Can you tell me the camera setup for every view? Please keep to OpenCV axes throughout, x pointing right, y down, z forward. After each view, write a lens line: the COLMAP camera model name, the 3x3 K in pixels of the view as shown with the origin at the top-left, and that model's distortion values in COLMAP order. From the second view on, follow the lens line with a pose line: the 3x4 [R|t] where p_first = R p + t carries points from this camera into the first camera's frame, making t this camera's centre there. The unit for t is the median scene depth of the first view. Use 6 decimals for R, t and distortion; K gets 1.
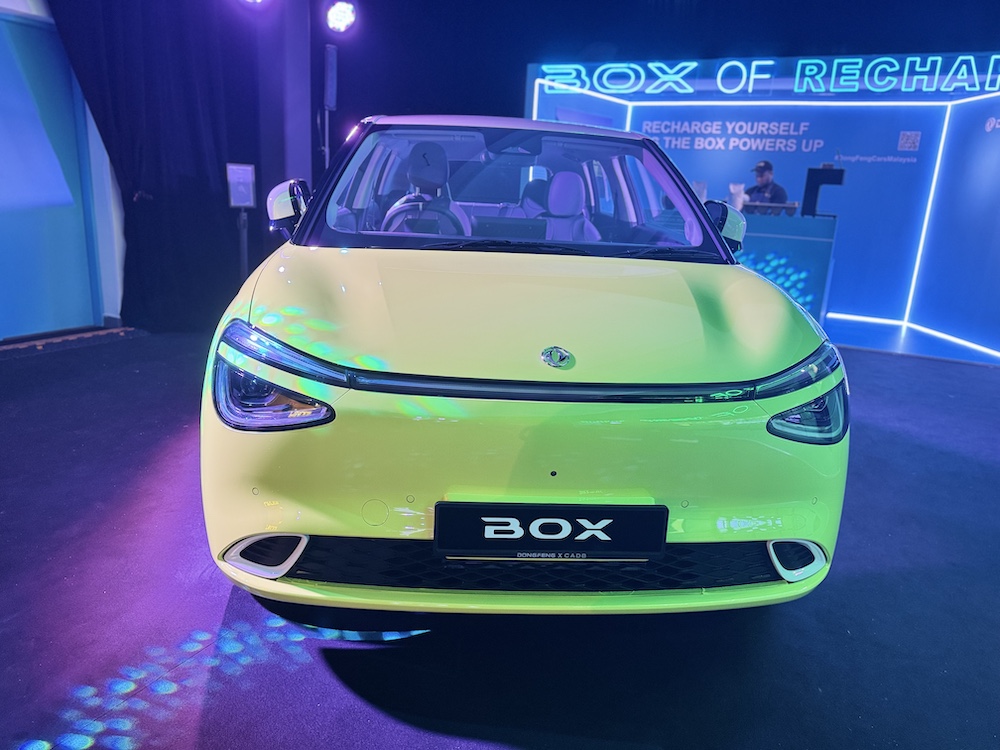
lens RADIAL K [[711.7, 0, 500.0], [0, 711.7, 375.0], [0, 0, 1]] dist [0.053977, -0.072392]
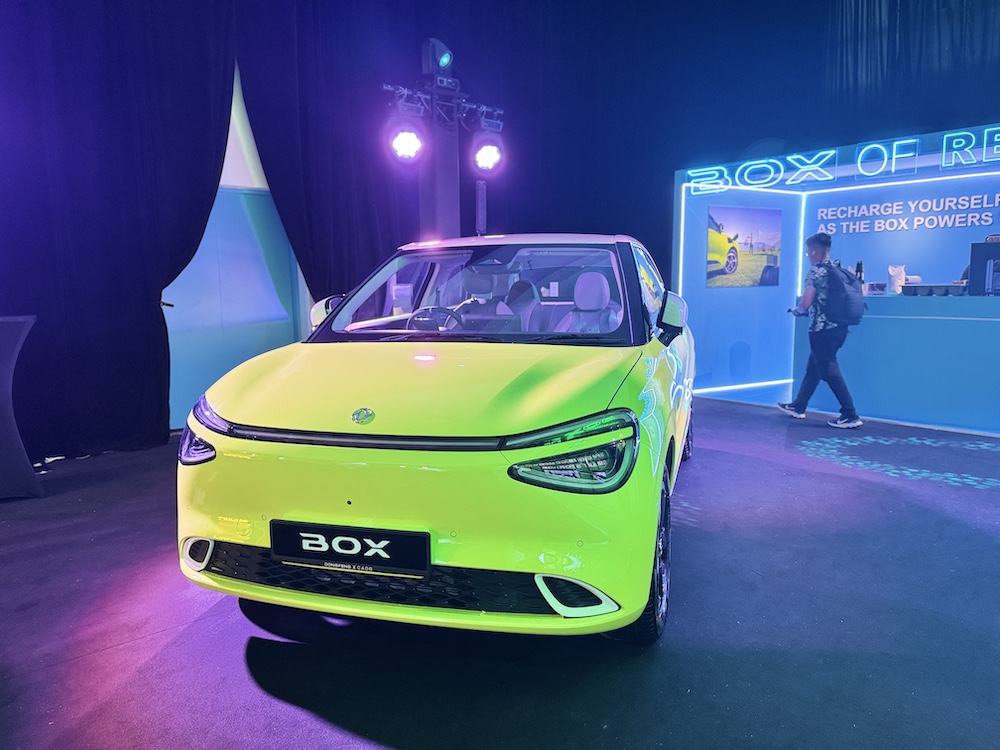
lens RADIAL K [[711.7, 0, 500.0], [0, 711.7, 375.0], [0, 0, 1]] dist [0.053977, -0.072392]
pose [[0.929374, -0.019888, -0.368604, 0.197610], [-0.031291, 0.990709, -0.132351, 0.016644], [0.367811, 0.134538, 0.920117, -0.036617]]
